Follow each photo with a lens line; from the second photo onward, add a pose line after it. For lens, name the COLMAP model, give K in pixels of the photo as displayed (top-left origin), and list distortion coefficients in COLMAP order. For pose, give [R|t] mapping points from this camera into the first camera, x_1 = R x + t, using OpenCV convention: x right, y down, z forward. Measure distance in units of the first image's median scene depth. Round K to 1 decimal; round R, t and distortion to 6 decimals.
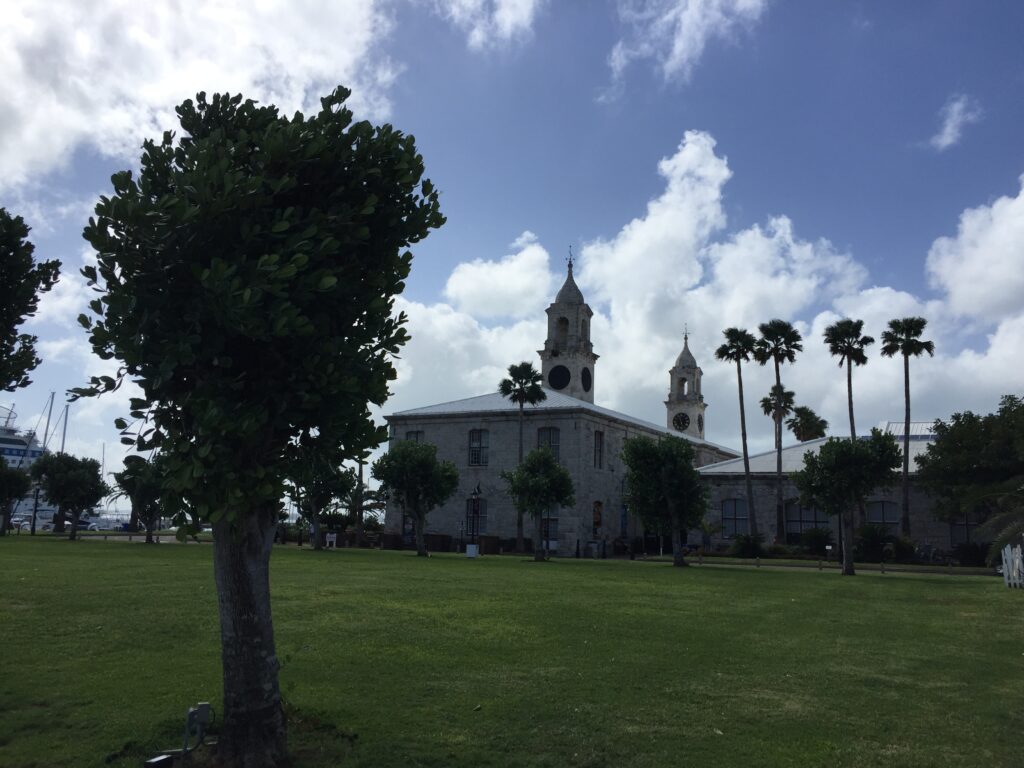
lens RADIAL K [[866.0, 0, 513.4], [0, 866.0, 383.4], [0, 0, 1]] dist [0.038972, -0.001238]
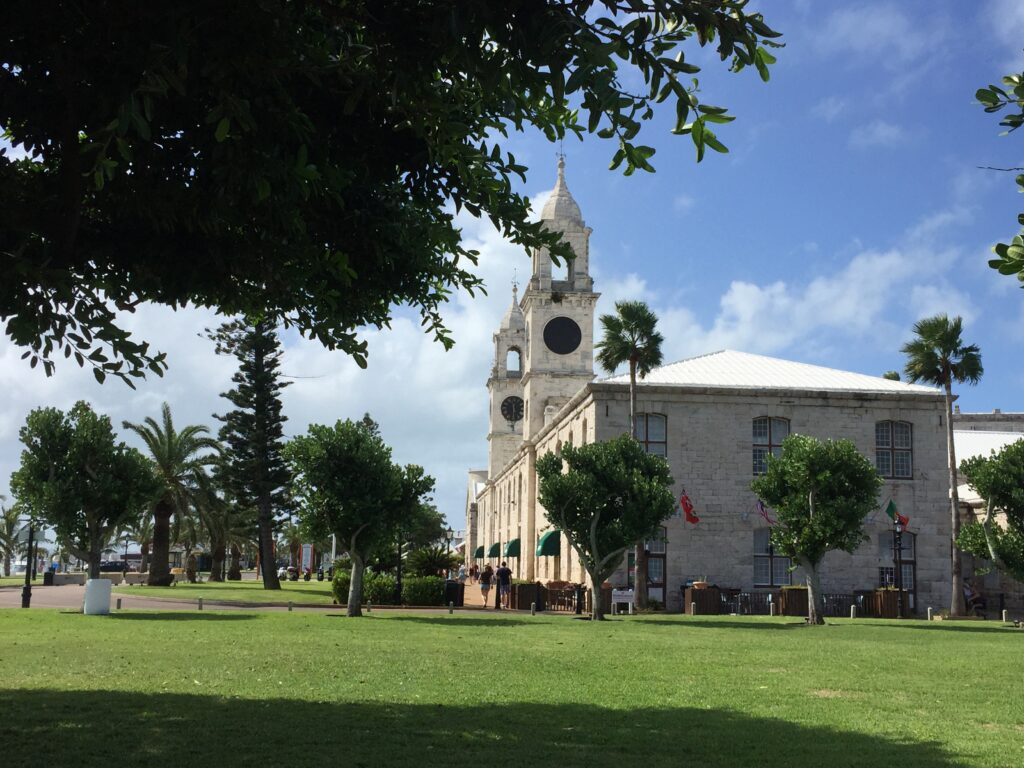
lens RADIAL K [[1213.3, 0, 512.3], [0, 1213.3, 384.1], [0, 0, 1]] dist [0.003837, 0.000000]
pose [[0.816135, 0.071278, 0.573449, -0.686167], [-0.086456, 0.996255, -0.000786, 0.045970], [-0.571357, -0.048937, 0.819241, 0.395262]]
